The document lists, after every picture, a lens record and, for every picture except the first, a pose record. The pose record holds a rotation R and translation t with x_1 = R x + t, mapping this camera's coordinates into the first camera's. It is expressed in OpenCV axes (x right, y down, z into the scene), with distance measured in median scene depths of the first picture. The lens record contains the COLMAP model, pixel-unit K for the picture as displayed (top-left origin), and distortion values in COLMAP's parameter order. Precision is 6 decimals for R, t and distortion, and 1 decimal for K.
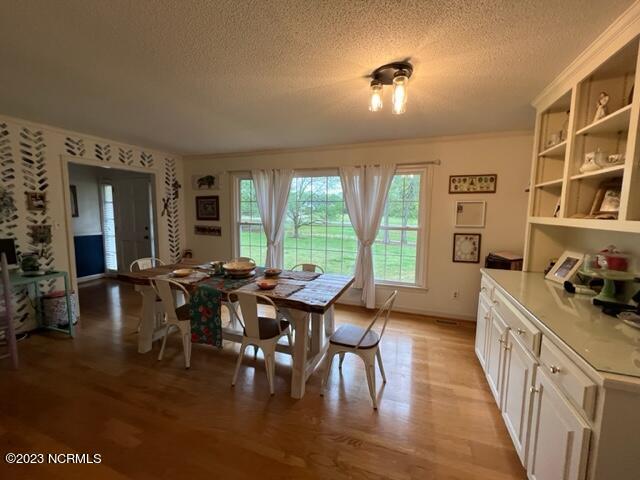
lens RADIAL K [[264.9, 0, 317.2], [0, 264.9, 238.4], [0, 0, 1]] dist [-0.002110, -0.000077]
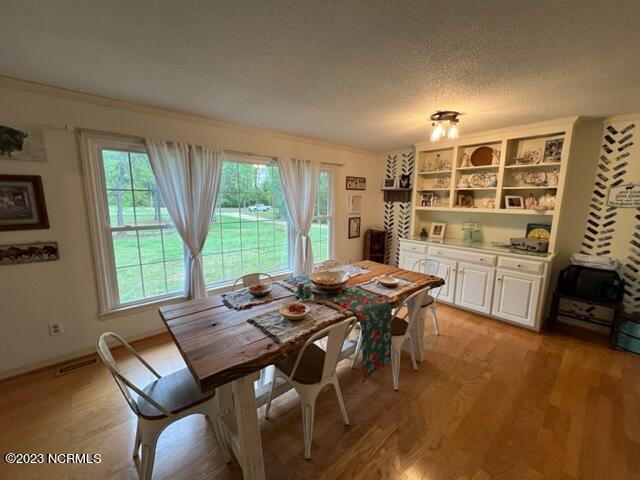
lens RADIAL K [[255.6, 0, 316.5], [0, 255.6, 238.1], [0, 0, 1]] dist [0.001969, 0.000000]
pose [[0.478849, -0.142704, 0.866221, -0.599628], [0.085873, 0.989582, 0.115556, -0.068967], [-0.873687, 0.019051, 0.486115, 0.393584]]
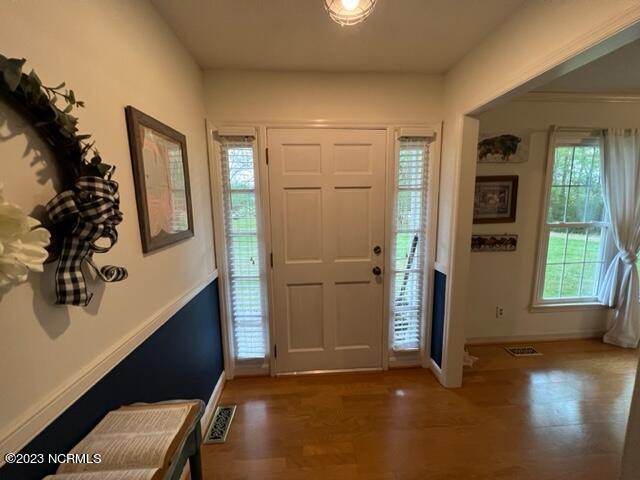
lens RADIAL K [[255.6, 0, 320.8], [0, 255.6, 244.1], [0, 0, 1]] dist [0.001969, 0.000000]
pose [[0.899635, -0.086371, 0.428015, -1.050266], [0.070430, 0.996109, 0.052973, -0.087338], [-0.430925, -0.017511, 0.902218, 0.776354]]
